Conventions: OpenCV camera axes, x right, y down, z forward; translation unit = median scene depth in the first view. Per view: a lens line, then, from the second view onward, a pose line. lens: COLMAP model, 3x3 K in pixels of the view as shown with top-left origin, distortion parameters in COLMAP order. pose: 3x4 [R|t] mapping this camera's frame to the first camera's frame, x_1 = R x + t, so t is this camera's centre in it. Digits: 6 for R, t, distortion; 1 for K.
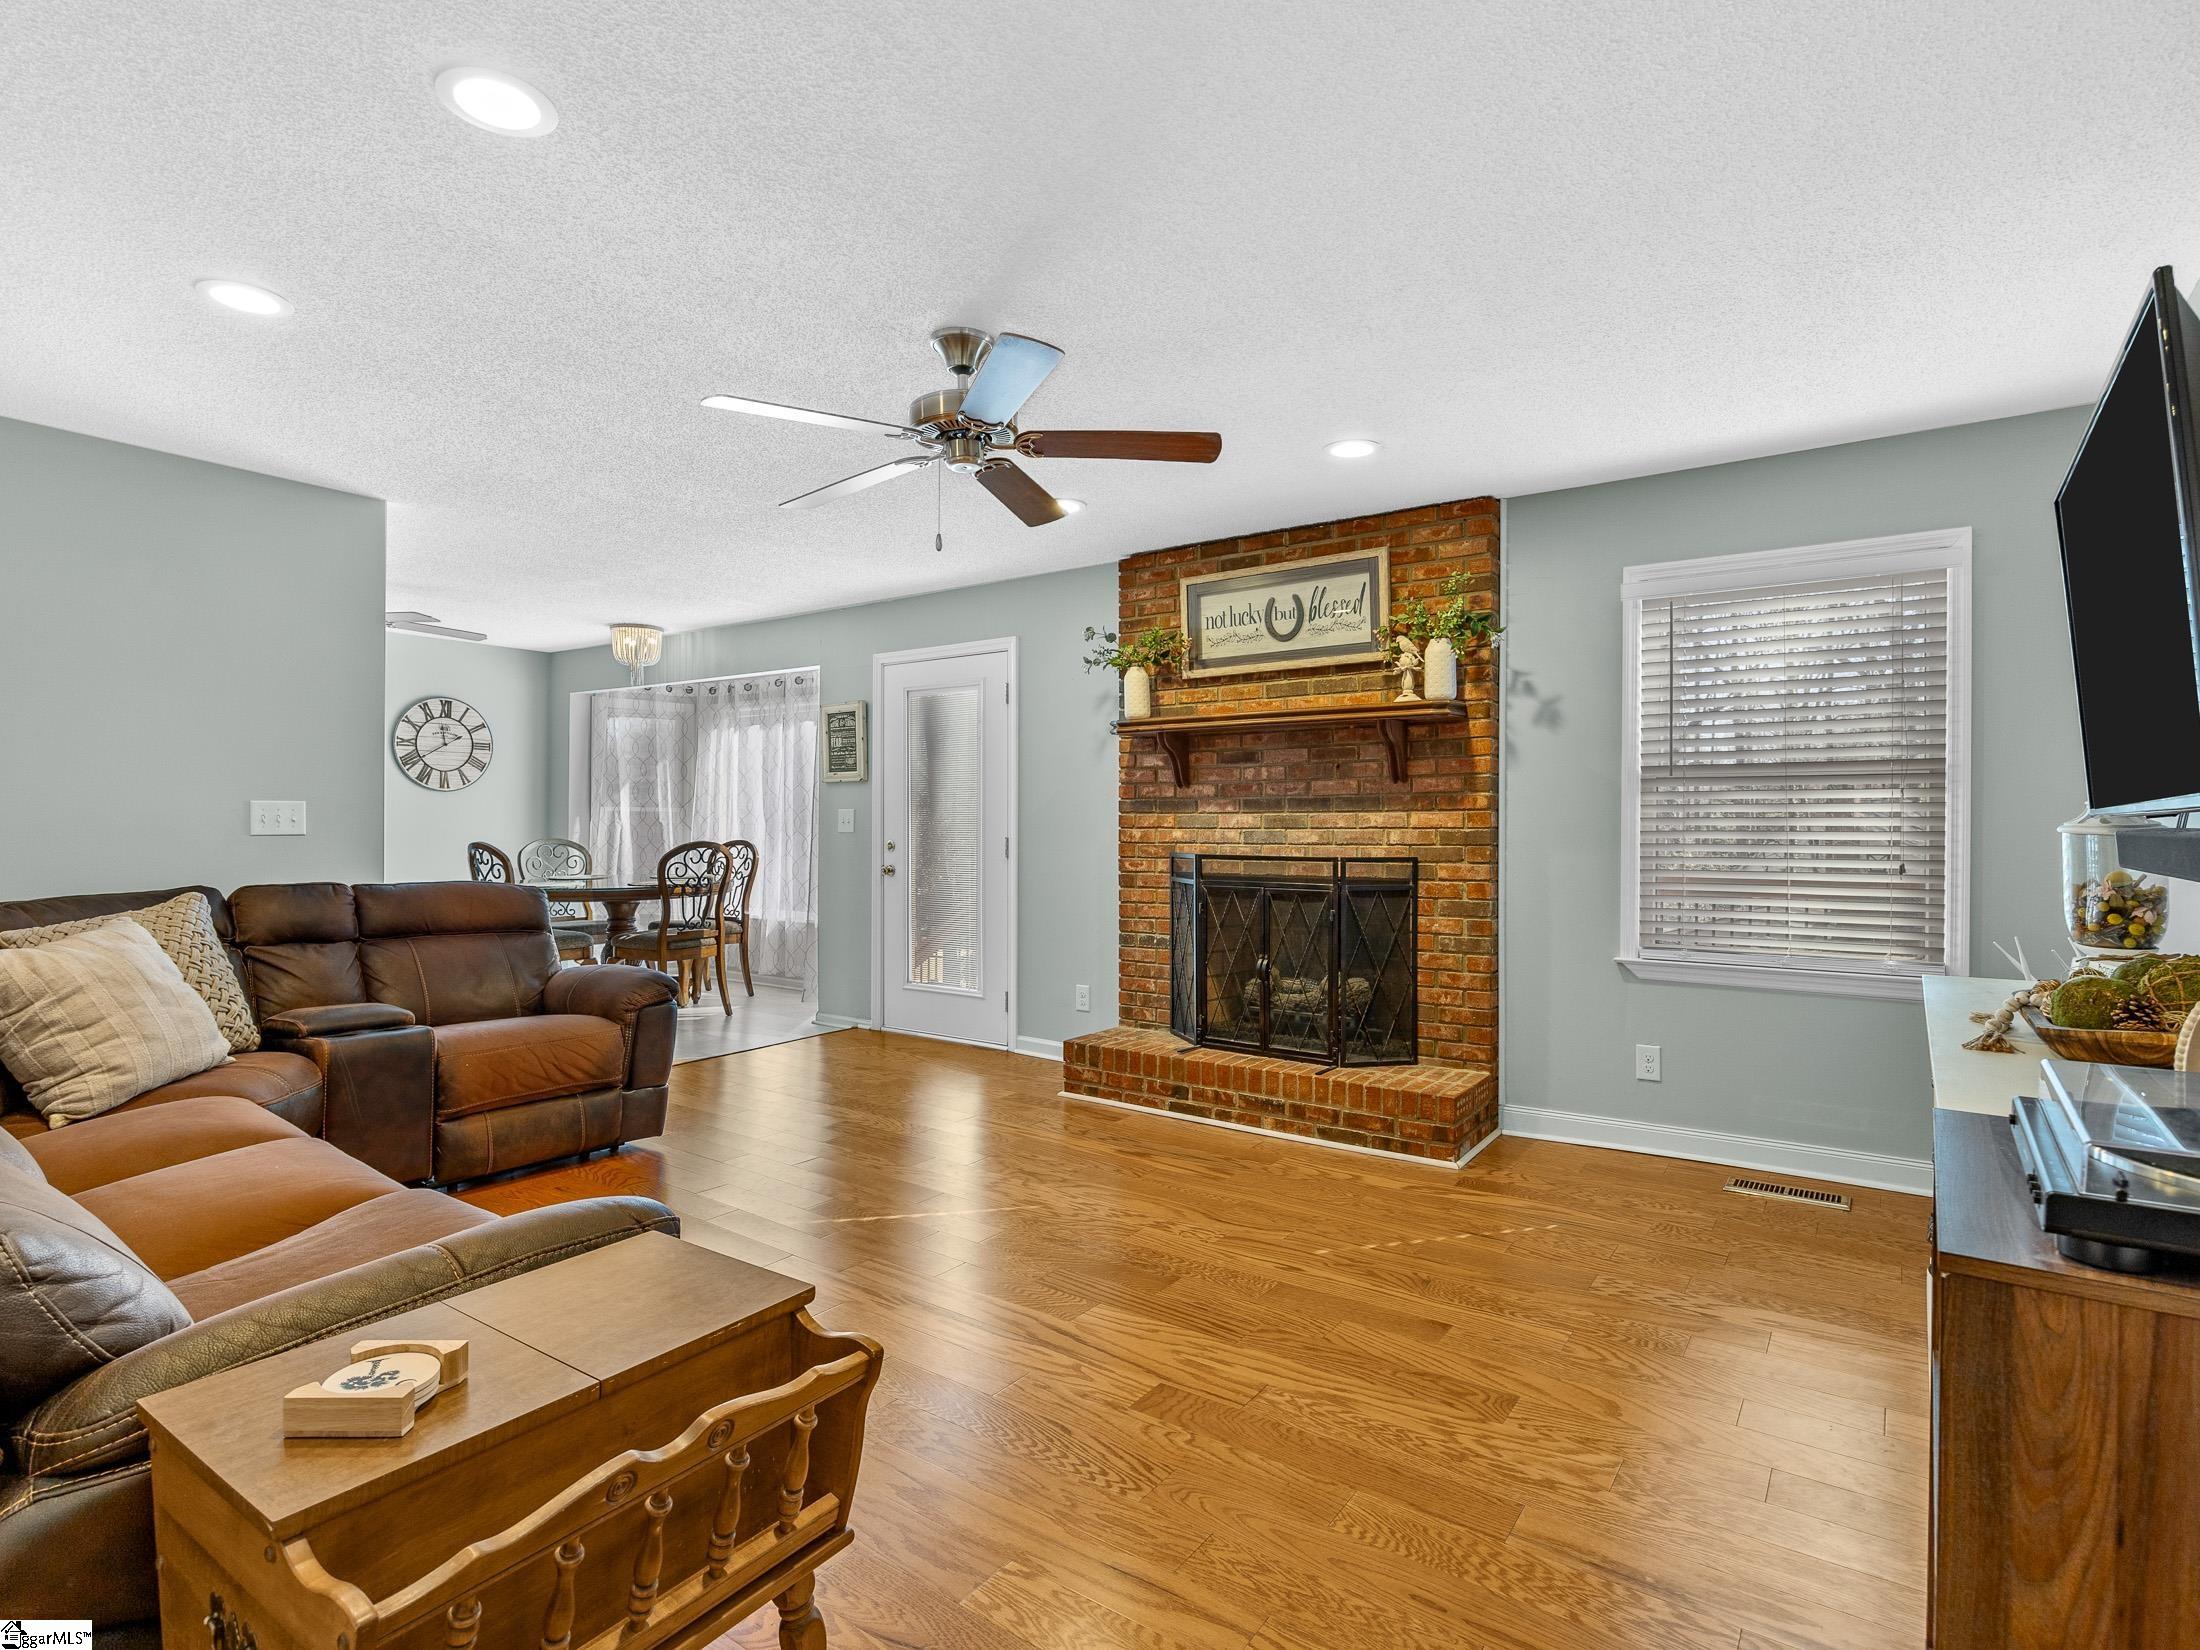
lens RADIAL K [[1148.3, 0, 1101.6], [0, 1148.3, 827.6], [0, 0, 1]] dist [-0.017701, 0.000593]
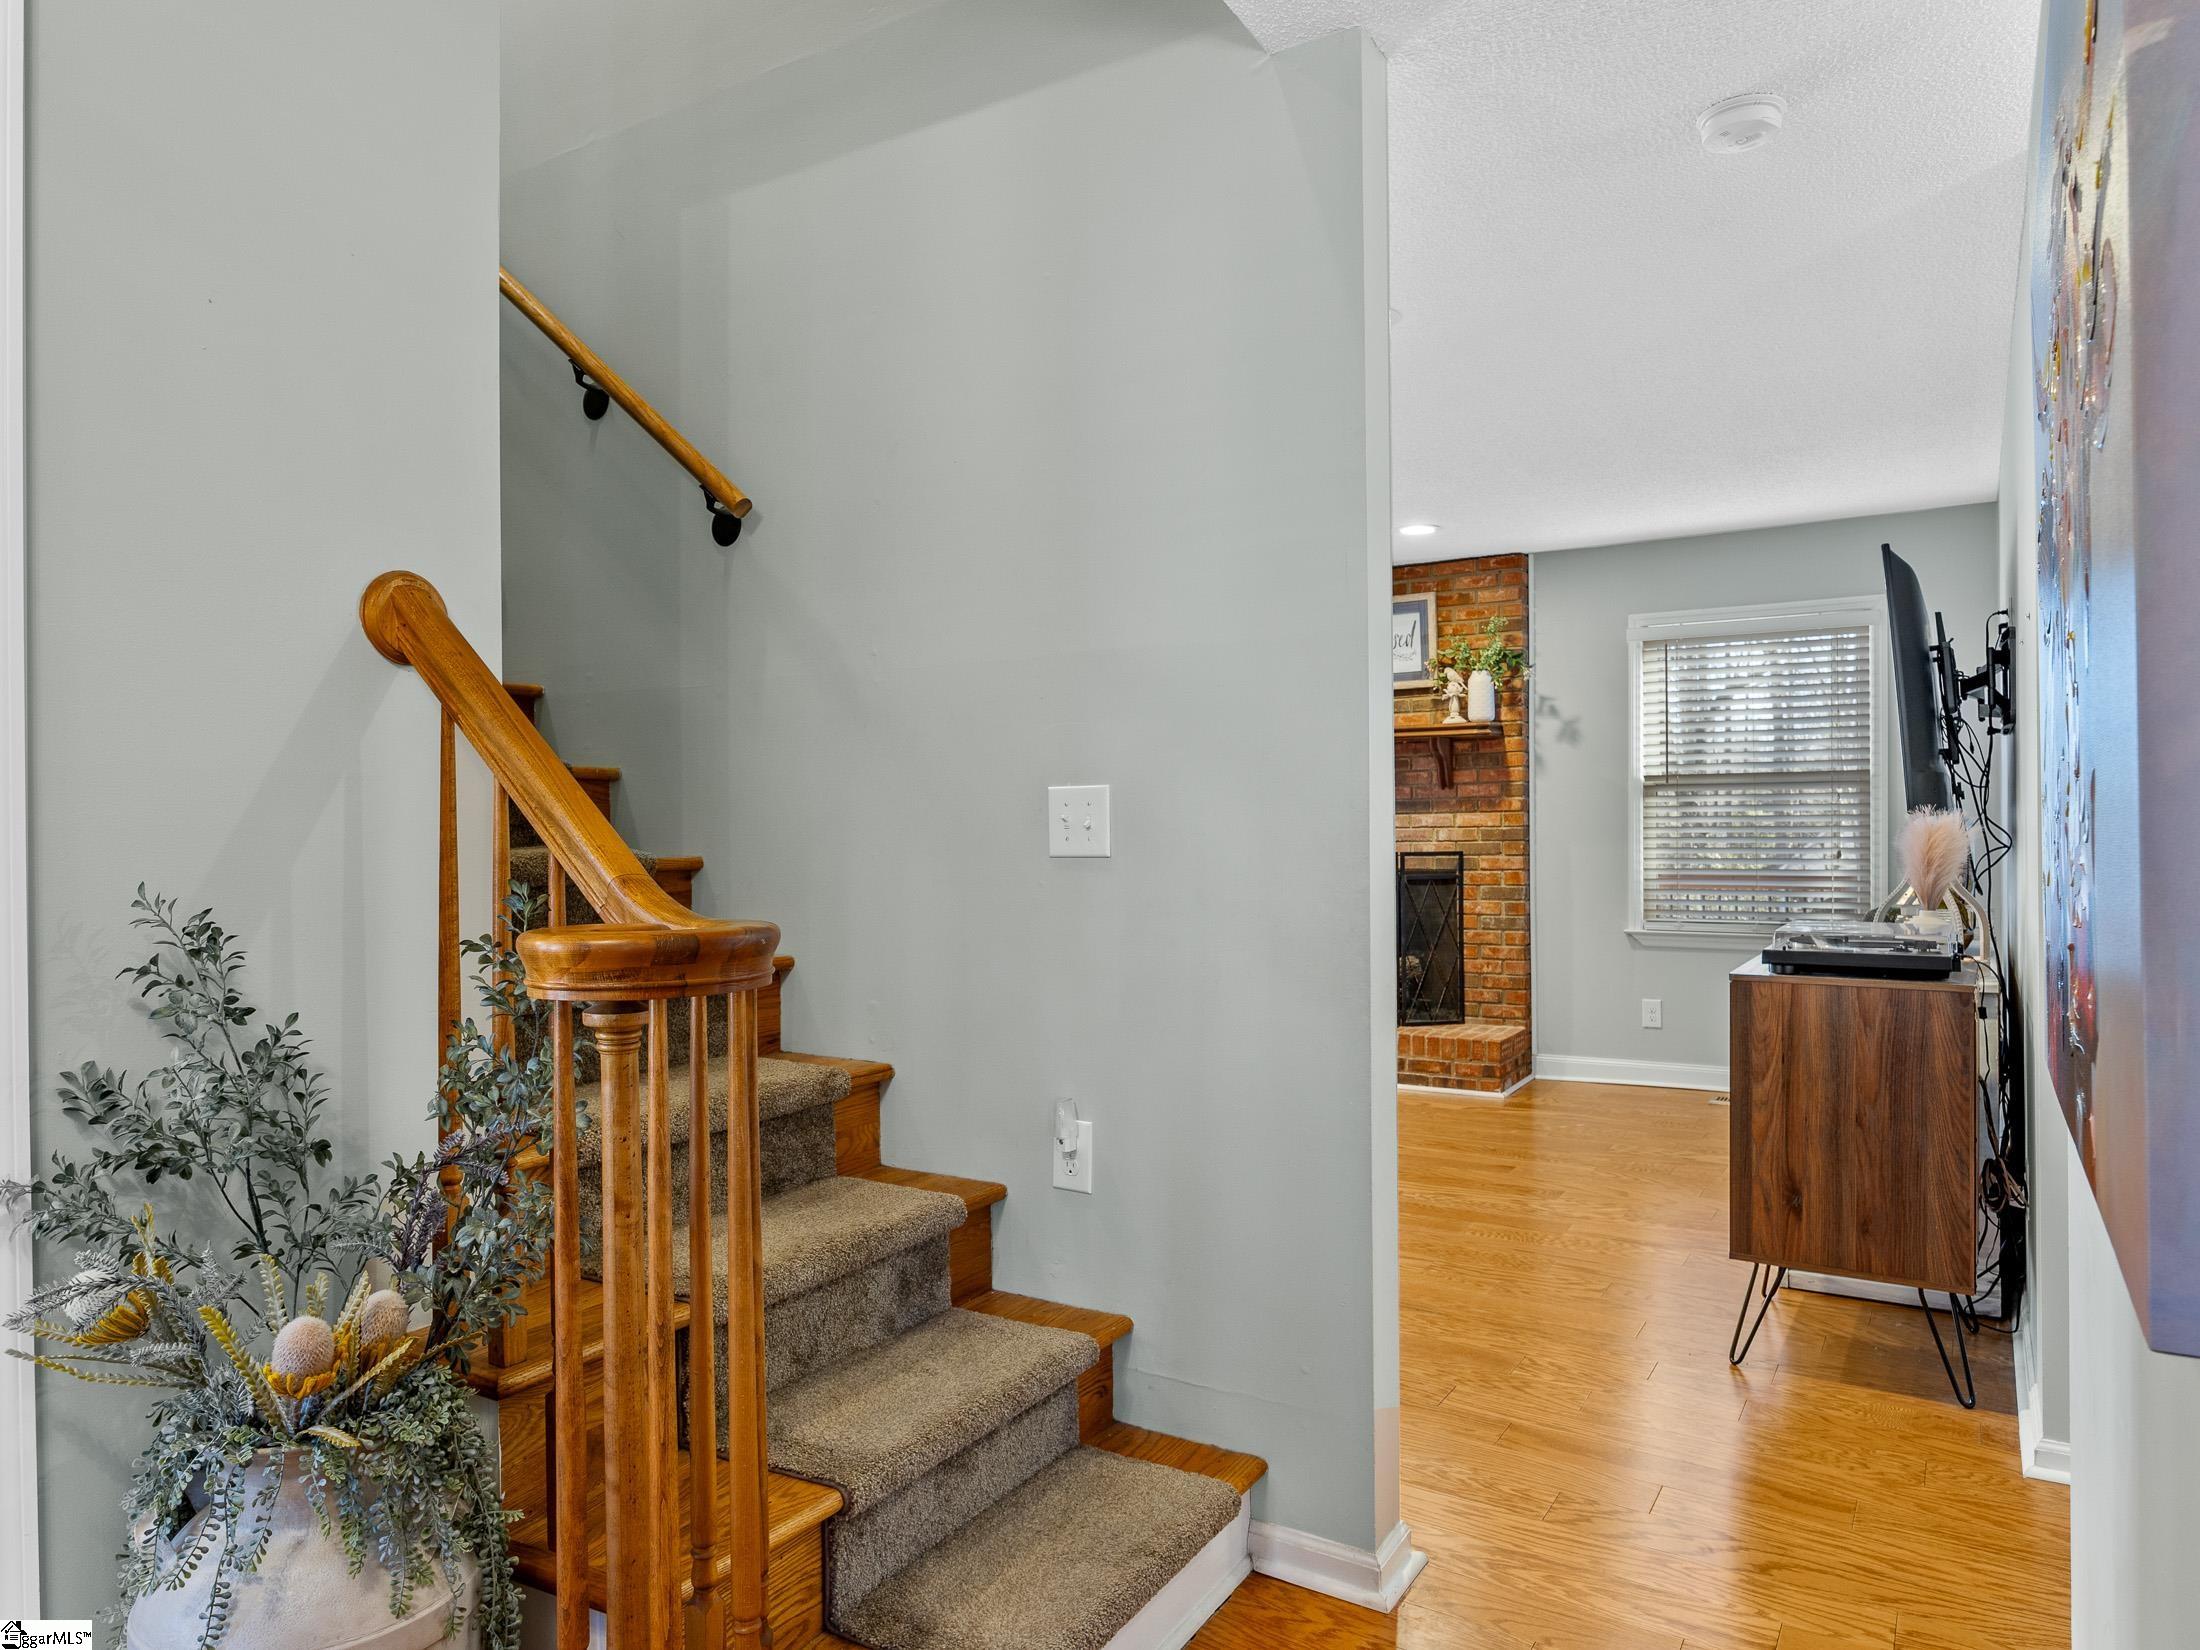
lens RADIAL K [[1361.2, 0, 1103.7], [0, 1361.2, 828.6], [0, 0, 1]] dist [-0.006352, -0.000368]
pose [[0.998587, -0.009651, 0.052266, -0.179351], [0.009699, 0.999953, -0.000668, -0.000538], [-0.052257, 0.001174, 0.998633, -0.415347]]
